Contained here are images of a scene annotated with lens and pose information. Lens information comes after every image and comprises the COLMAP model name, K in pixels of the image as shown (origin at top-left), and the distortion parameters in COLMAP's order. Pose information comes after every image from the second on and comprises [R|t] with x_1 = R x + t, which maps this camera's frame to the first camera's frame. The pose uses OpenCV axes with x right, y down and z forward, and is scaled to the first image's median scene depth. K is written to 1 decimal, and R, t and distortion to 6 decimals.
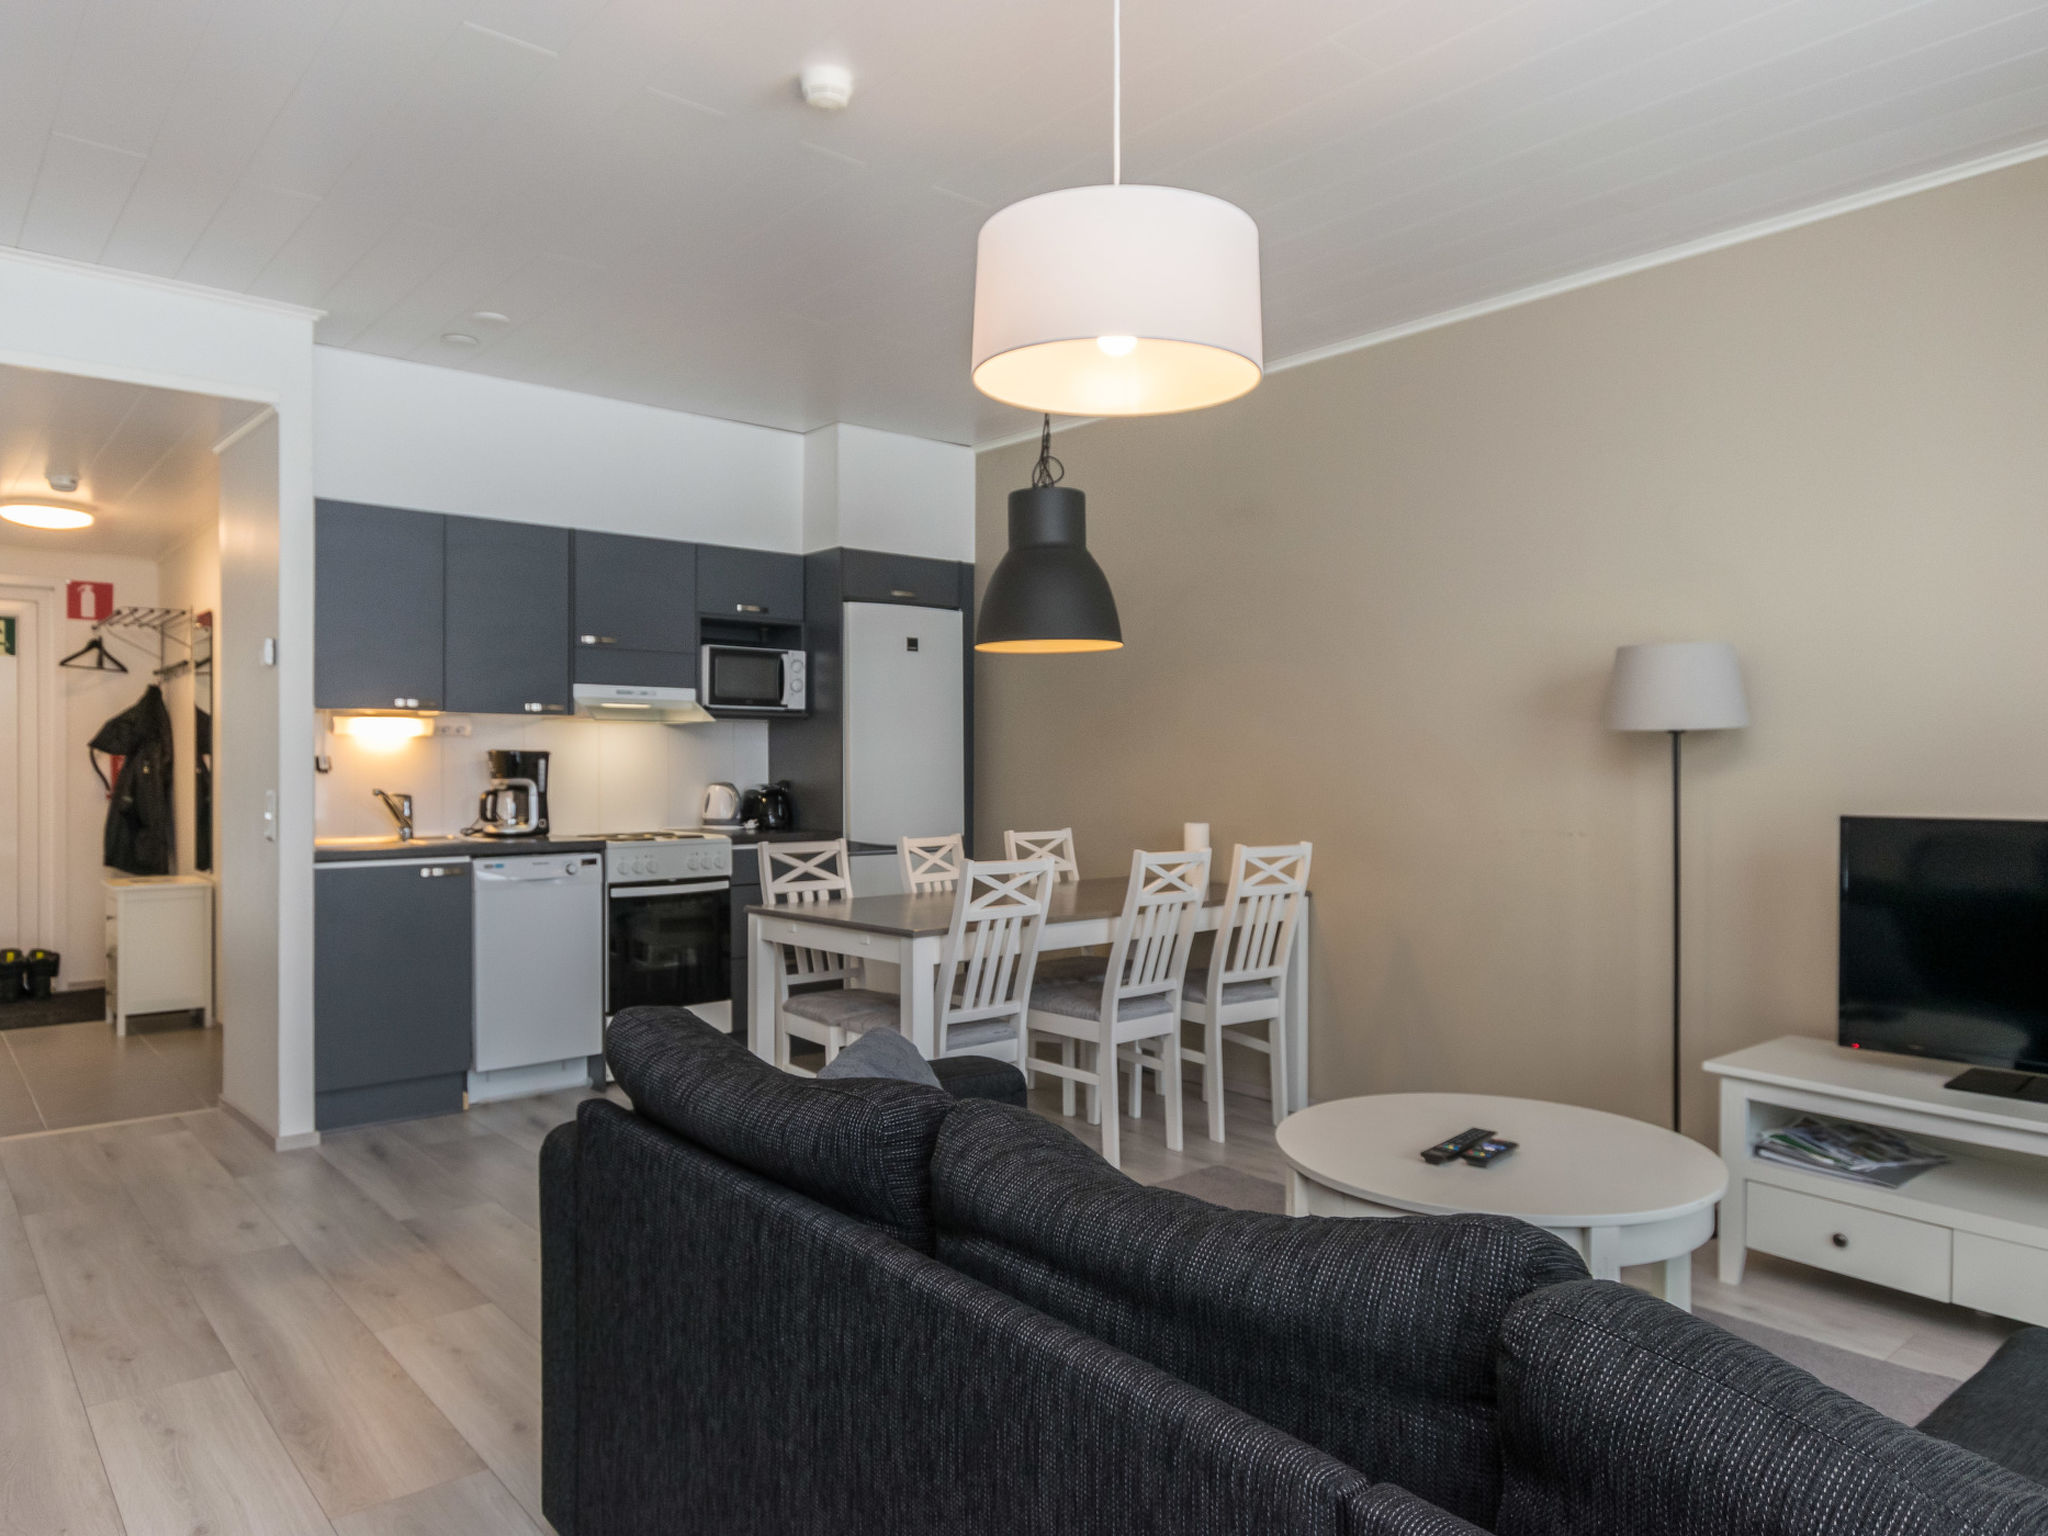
lens RADIAL K [[1349.9, 0, 1025.5], [0, 1349.9, 752.0], [0, 0, 1]] dist [0.008678, 0.002384]
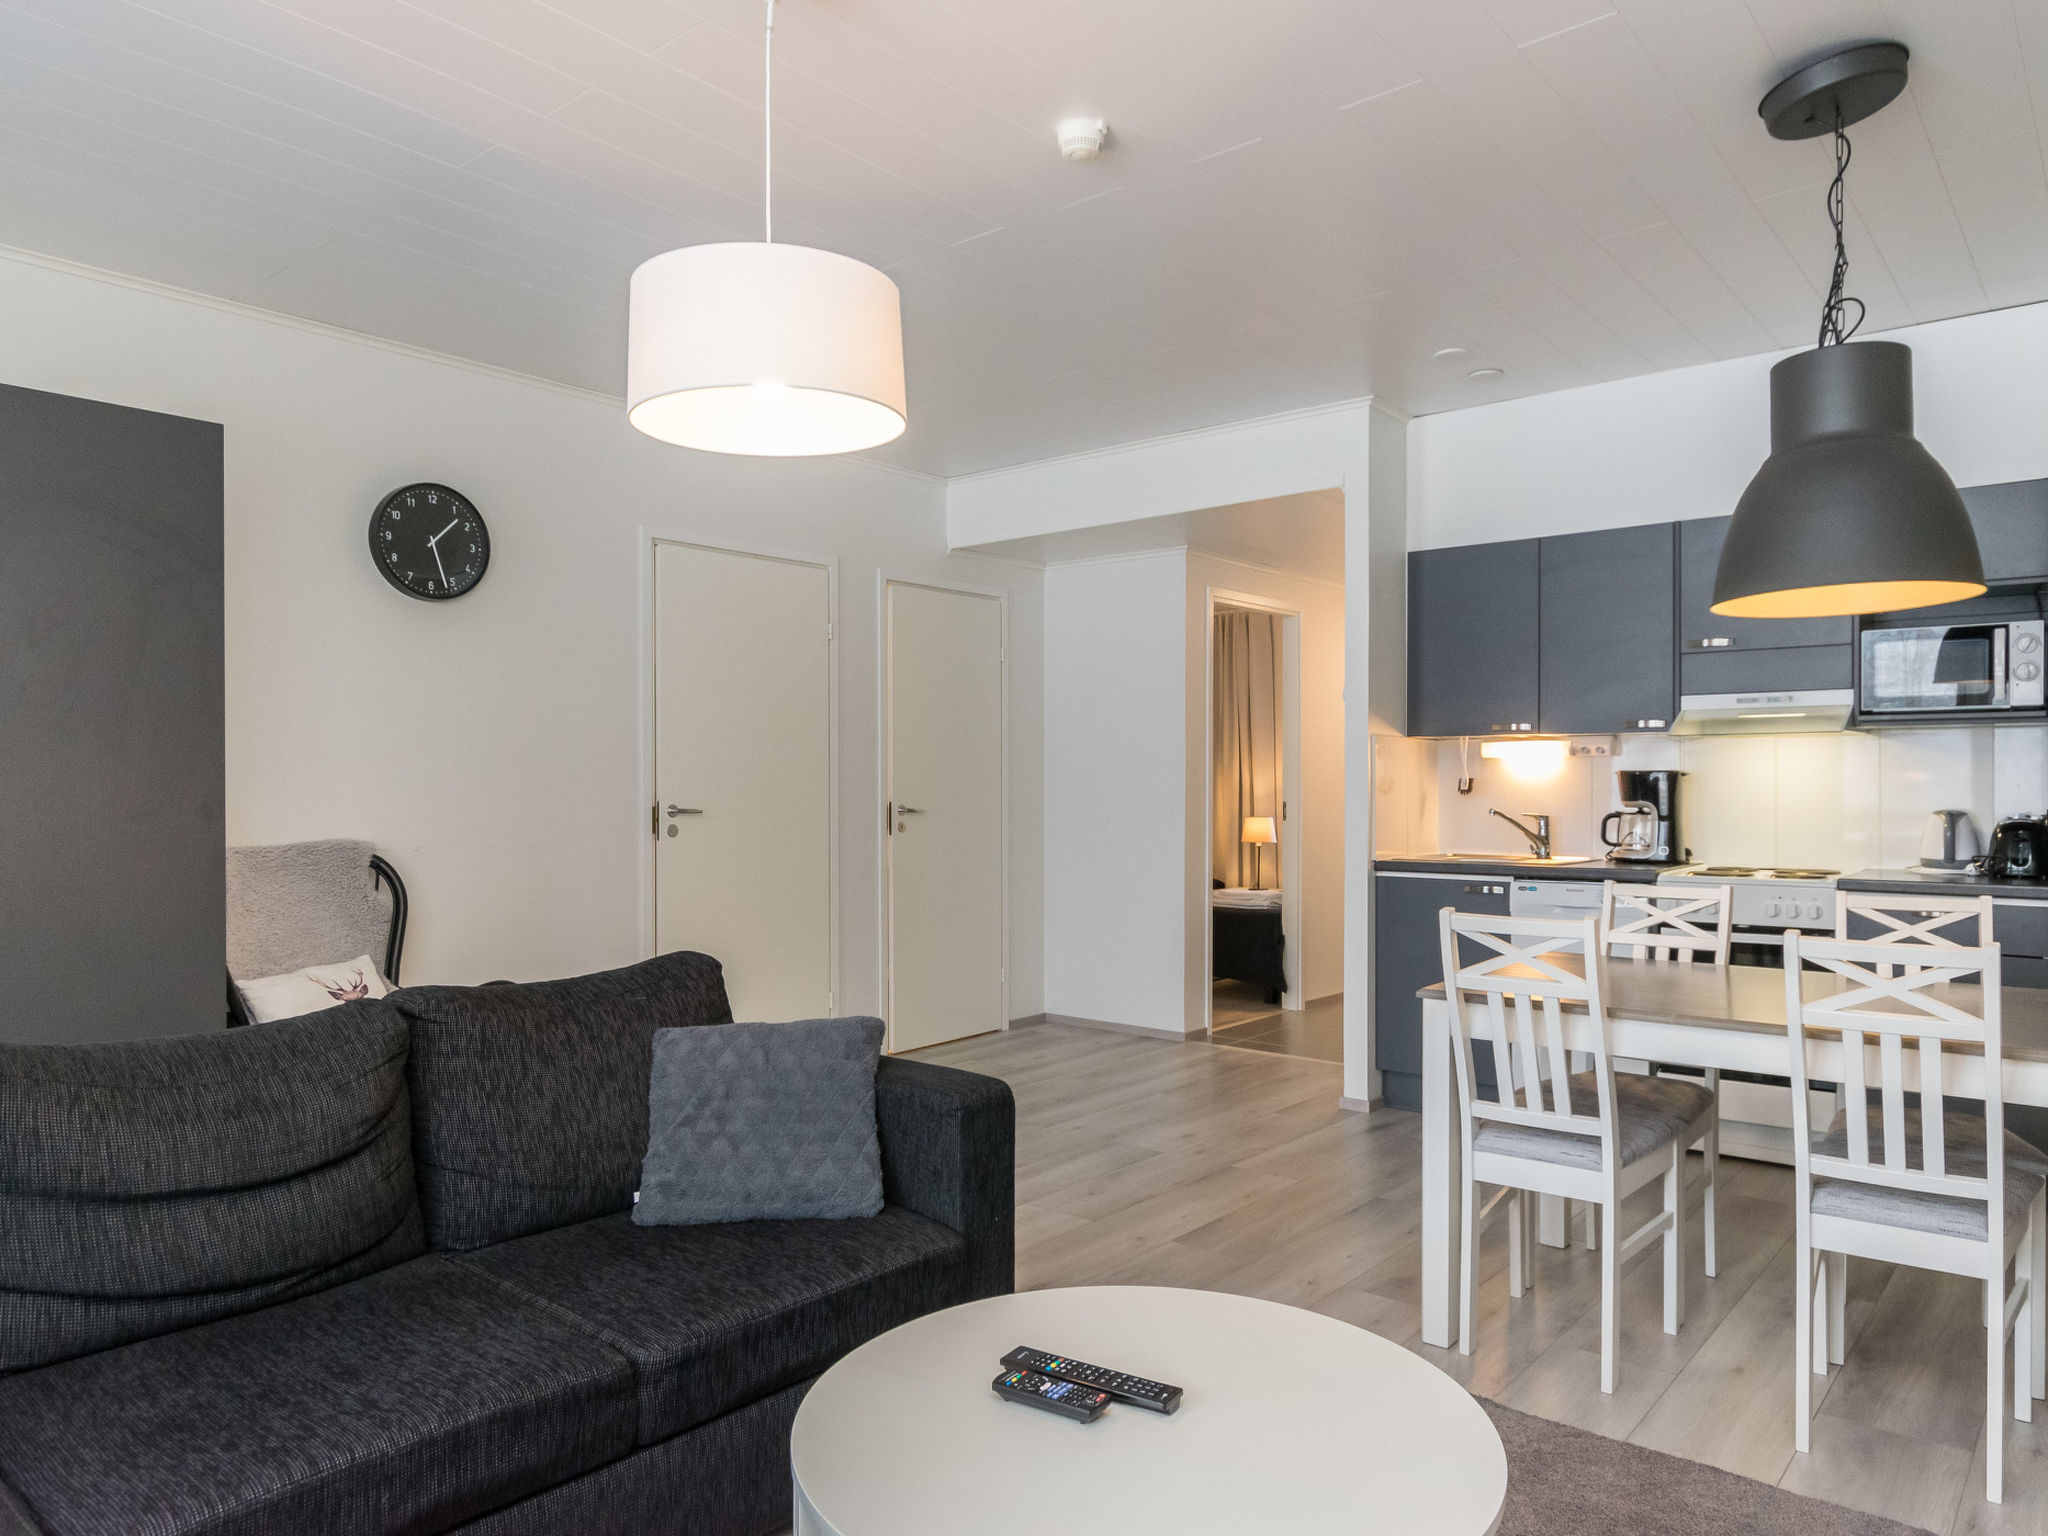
lens RADIAL K [[1349.9, 0, 1025.5], [0, 1349.9, 752.0], [0, 0, 1]] dist [0.008678, 0.002384]
pose [[0.161520, -0.023151, -0.986598, 0.474202], [0.008487, 0.999720, -0.022070, 0.002920], [0.986833, -0.004809, 0.161671, 0.429003]]
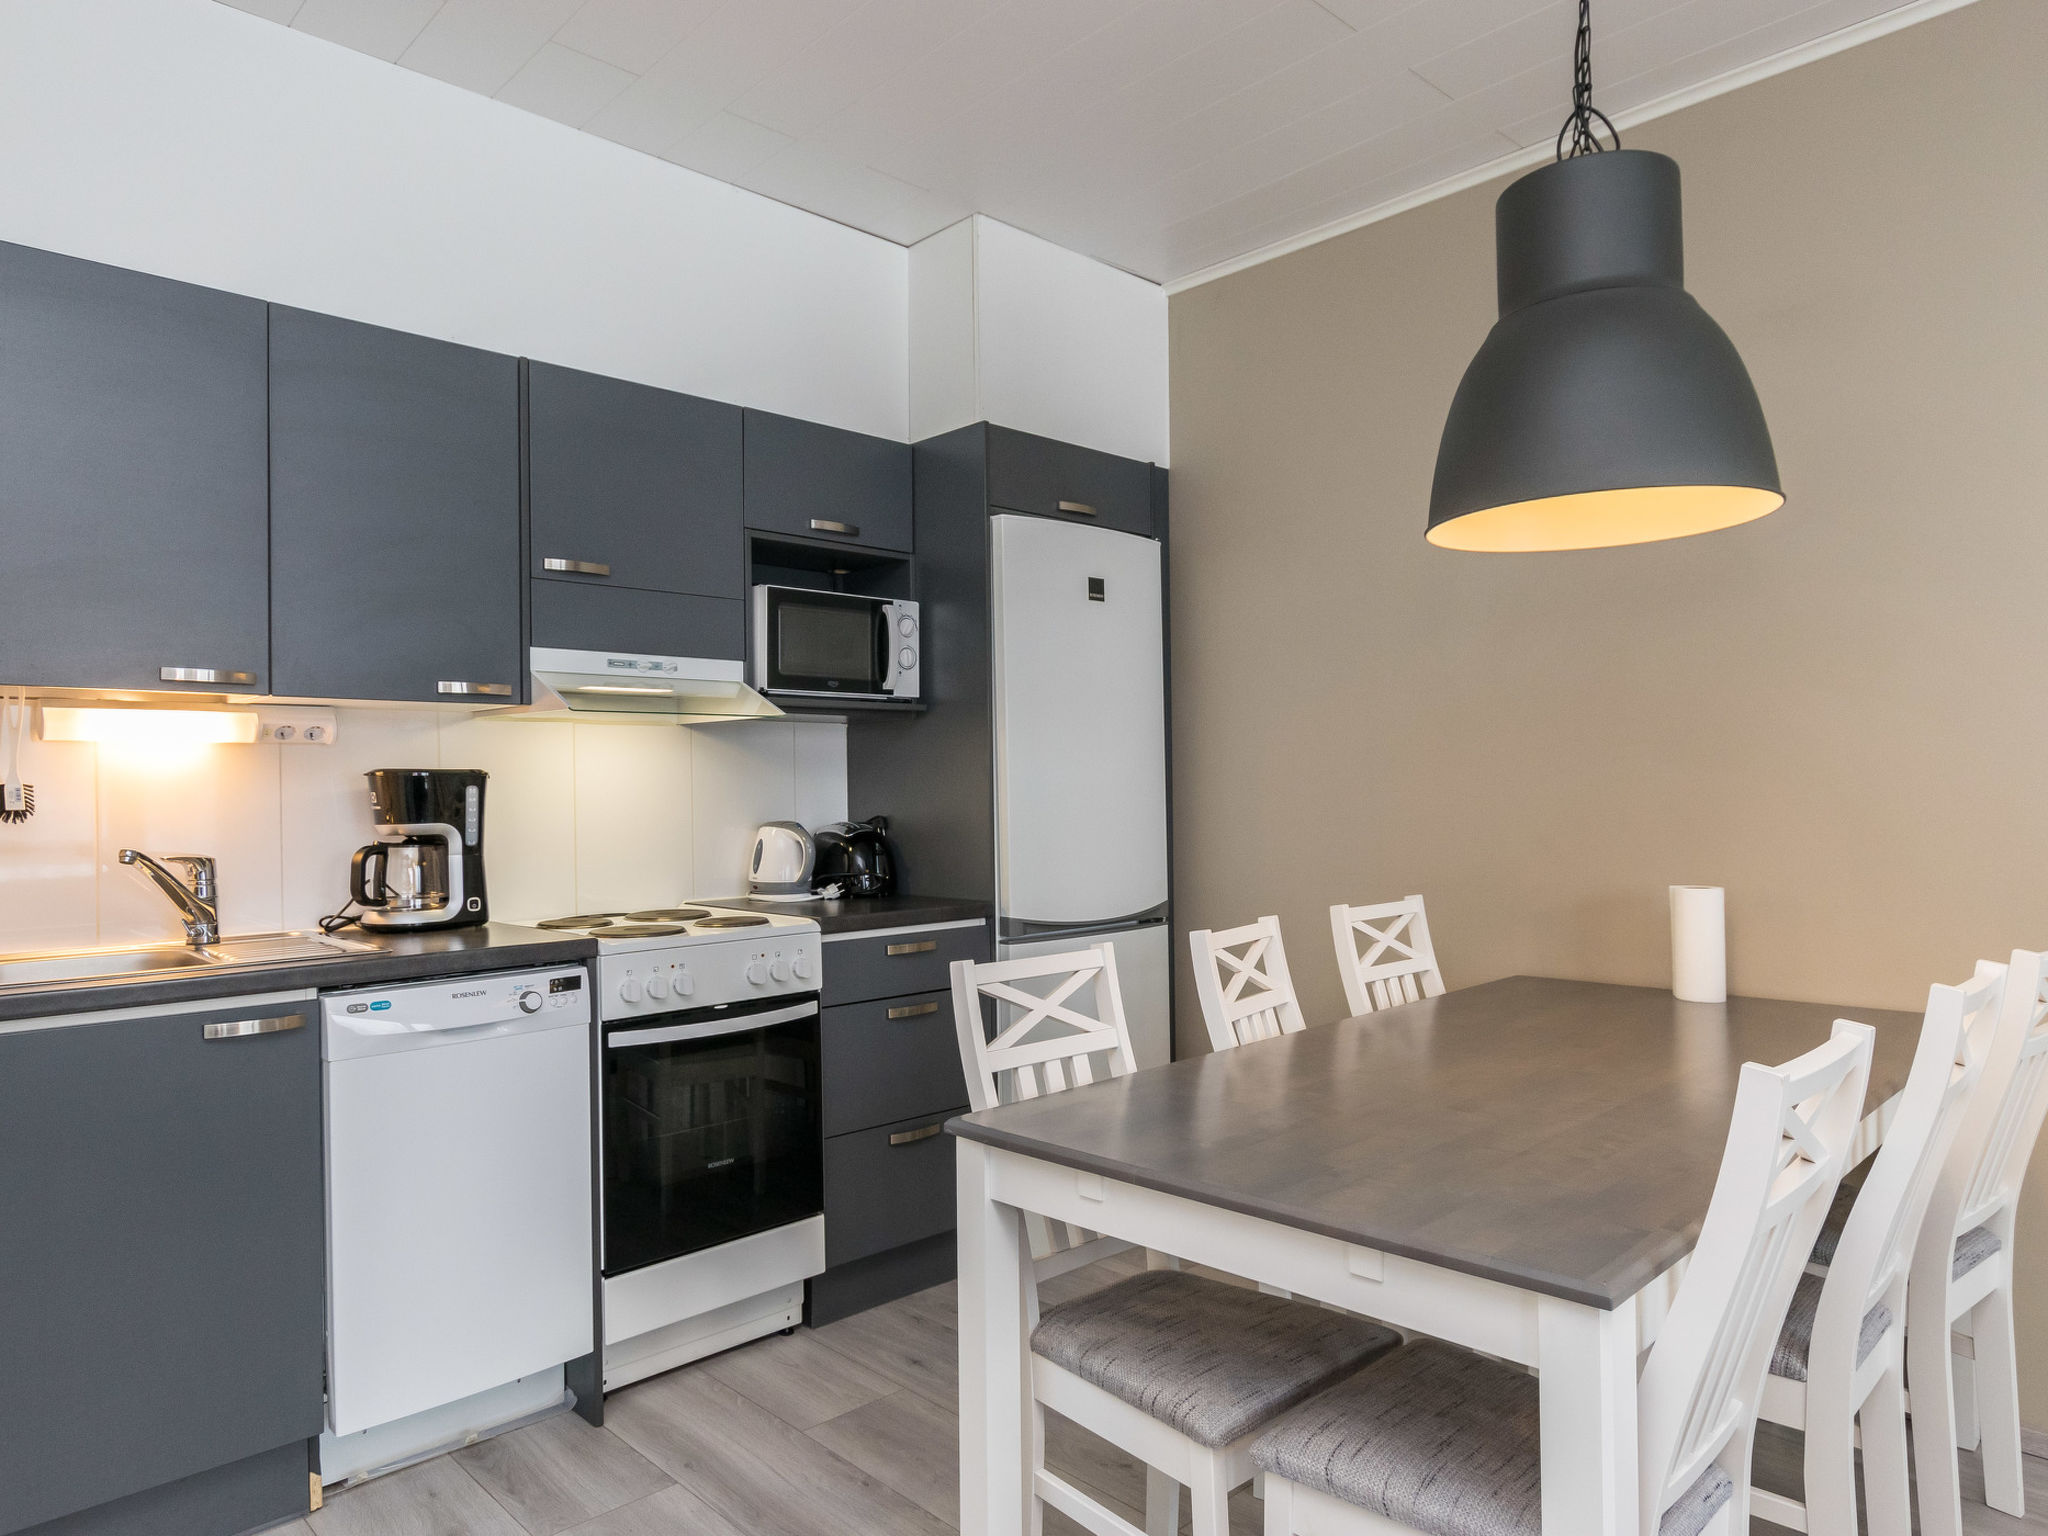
lens RADIAL K [[1284.5, 0, 1024.0], [0, 1284.5, 768.0], [0, 0, 1]] dist [0.001487, 0.000212]
pose [[0.998638, -0.013756, 0.050325, -0.162966], [0.014184, 0.999866, -0.008159, 0.005559], [-0.050206, 0.008862, 0.998700, 0.476003]]
